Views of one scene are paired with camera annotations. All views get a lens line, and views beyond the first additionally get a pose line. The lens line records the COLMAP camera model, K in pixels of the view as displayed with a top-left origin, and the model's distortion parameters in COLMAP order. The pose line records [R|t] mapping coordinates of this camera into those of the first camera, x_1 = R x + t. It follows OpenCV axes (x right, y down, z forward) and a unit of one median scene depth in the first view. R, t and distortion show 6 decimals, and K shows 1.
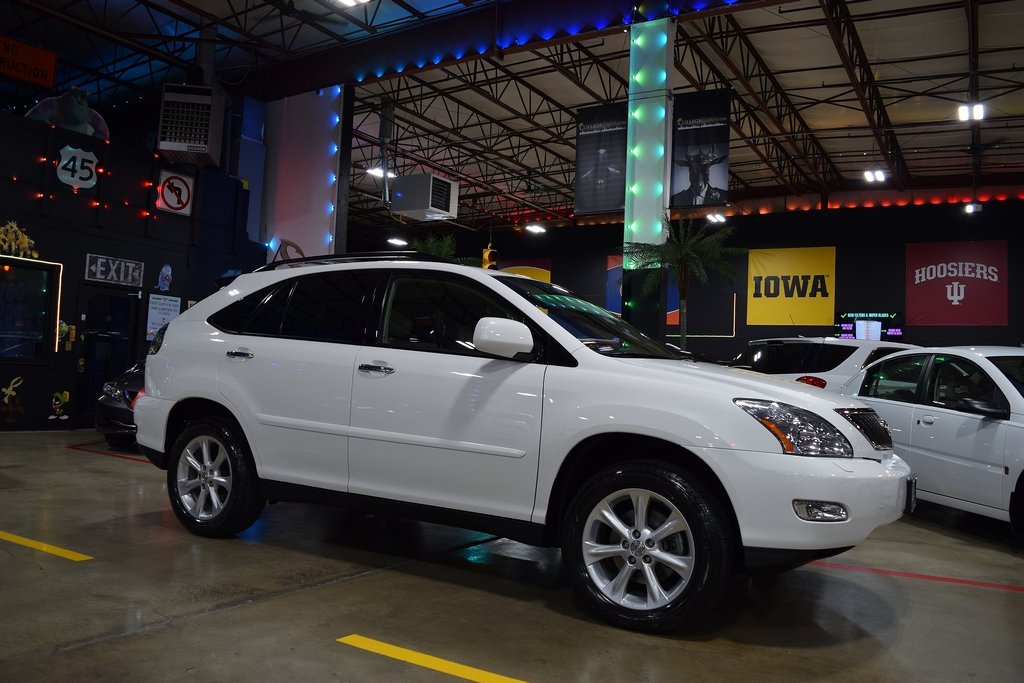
lens RADIAL K [[796.4, 0, 512.5], [0, 796.4, 337.4], [0, 0, 1]] dist [-0.099468, 0.025122]
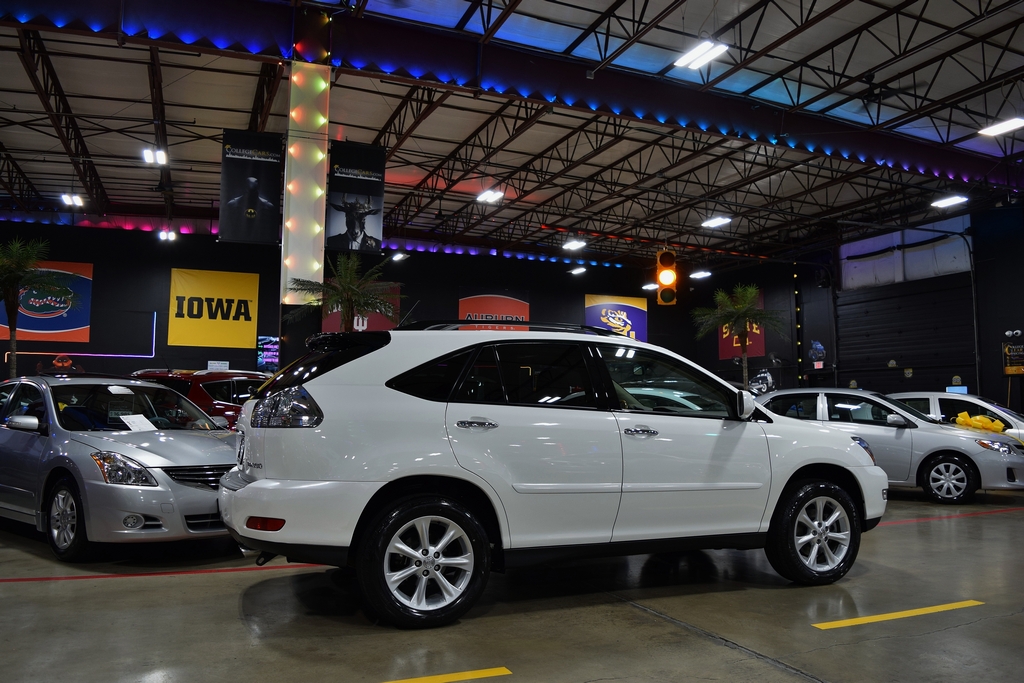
lens RADIAL K [[796.4, 0, 506.5], [0, 796.4, 337.5], [0, 0, 1]] dist [-0.099468, 0.025122]
pose [[0.604487, 0.029762, 0.796059, -0.447126], [-0.020537, 0.999552, -0.021776, -0.025584], [-0.796350, -0.003185, 0.604827, 0.161761]]
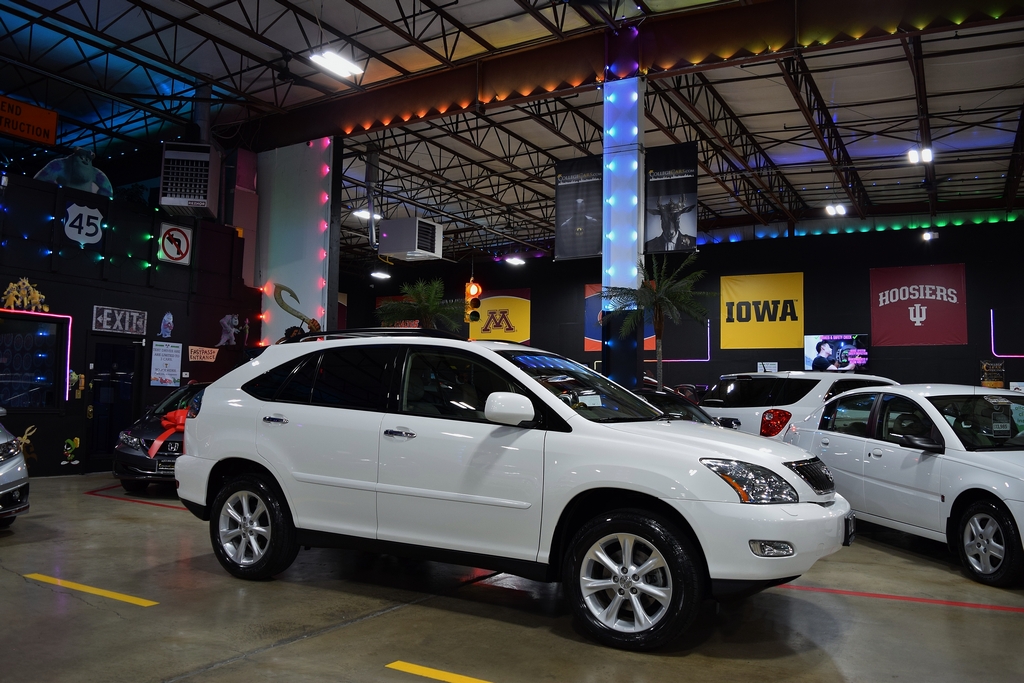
lens RADIAL K [[796.4, 0, 512.8], [0, 796.4, 337.6], [0, 0, 1]] dist [-0.099468, 0.025122]
pose [[0.999304, -0.023820, 0.028715, -0.012474], [0.024505, 0.999418, -0.023746, -0.025552], [-0.028133, 0.024433, 0.999306, -0.066298]]
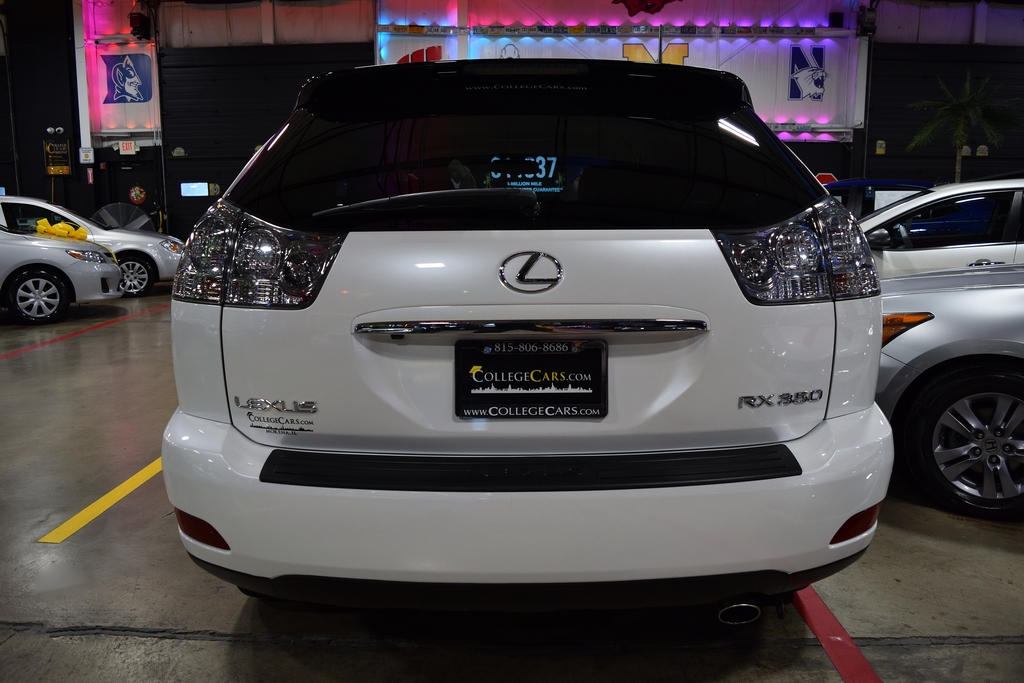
lens RADIAL K [[796.4, 0, 514.1], [0, 796.4, 345.1], [0, 0, 1]] dist [-0.099468, 0.025122]
pose [[-0.491108, -0.198383, 0.848208, -0.341158], [-0.063795, 0.979299, 0.192106, -0.024569], [-0.868759, 0.040233, -0.493598, 0.255043]]
